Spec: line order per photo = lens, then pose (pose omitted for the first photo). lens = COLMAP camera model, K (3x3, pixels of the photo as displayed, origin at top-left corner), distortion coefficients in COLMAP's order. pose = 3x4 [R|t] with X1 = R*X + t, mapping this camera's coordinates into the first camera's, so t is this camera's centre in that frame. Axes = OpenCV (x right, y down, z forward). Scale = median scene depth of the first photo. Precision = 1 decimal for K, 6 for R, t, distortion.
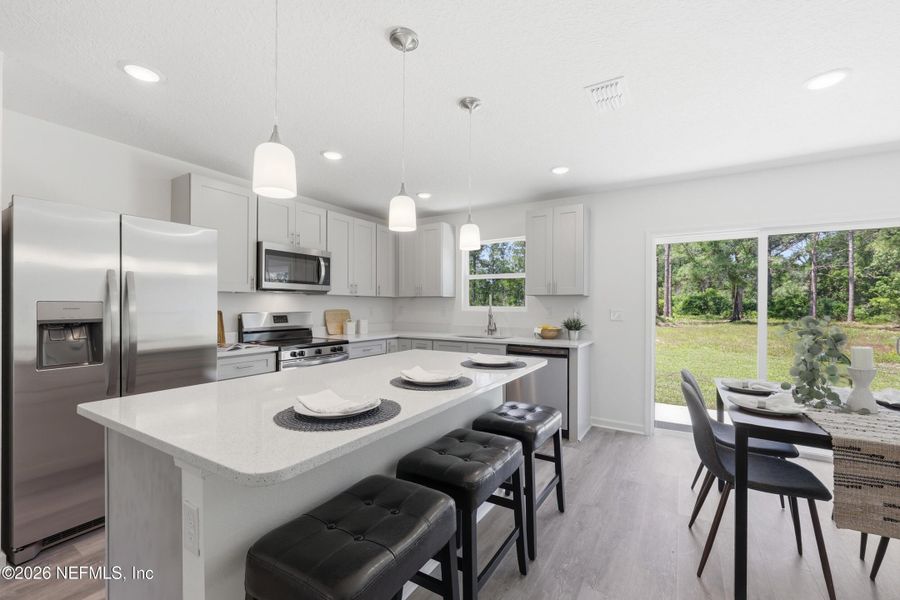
lens RADIAL K [[368.2, 0, 458.3], [0, 368.2, 305.1], [0, 0, 1]] dist [-0.000743, -0.000784]
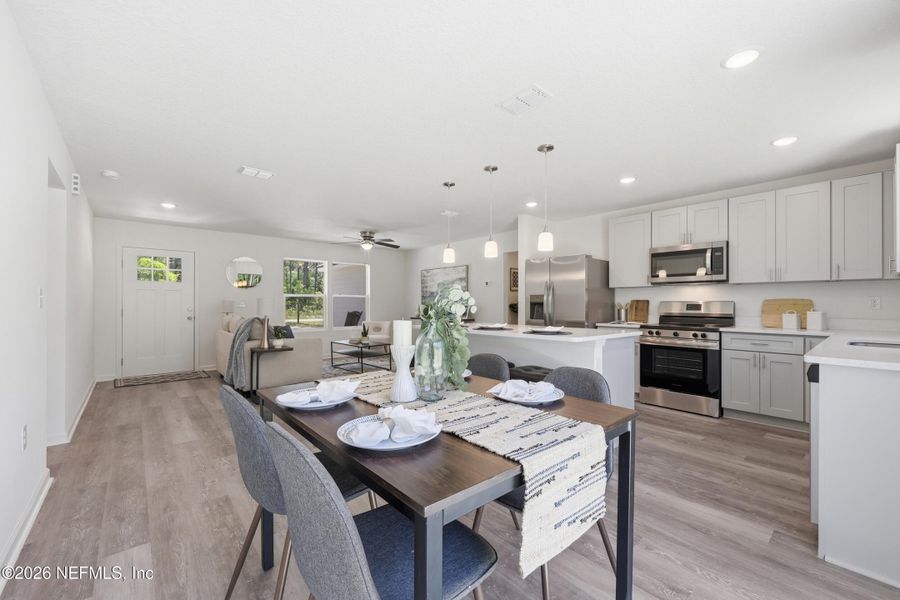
lens RADIAL K [[368.2, 0, 449.4], [0, 368.2, 302.4], [0, 0, 1]] dist [-0.000743, -0.000784]
pose [[-0.311170, -0.010045, -0.950301, 0.838804], [-0.003391, 0.999950, -0.009459, 0.035990], [0.950348, 0.000279, -0.311189, 0.608541]]
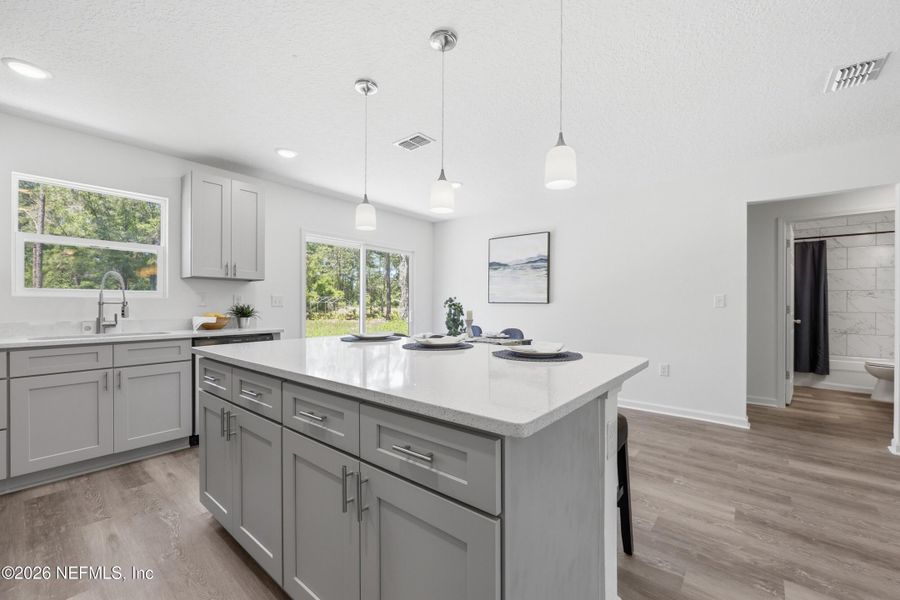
lens RADIAL K [[368.2, 0, 453.8], [0, 368.2, 305.3], [0, 0, 1]] dist [-0.000743, -0.000784]
pose [[0.153897, -0.006263, 0.988067, -0.525395], [-0.000340, 0.999980, 0.006391, 0.031415], [-0.988087, -0.001319, 0.153892, 0.335374]]
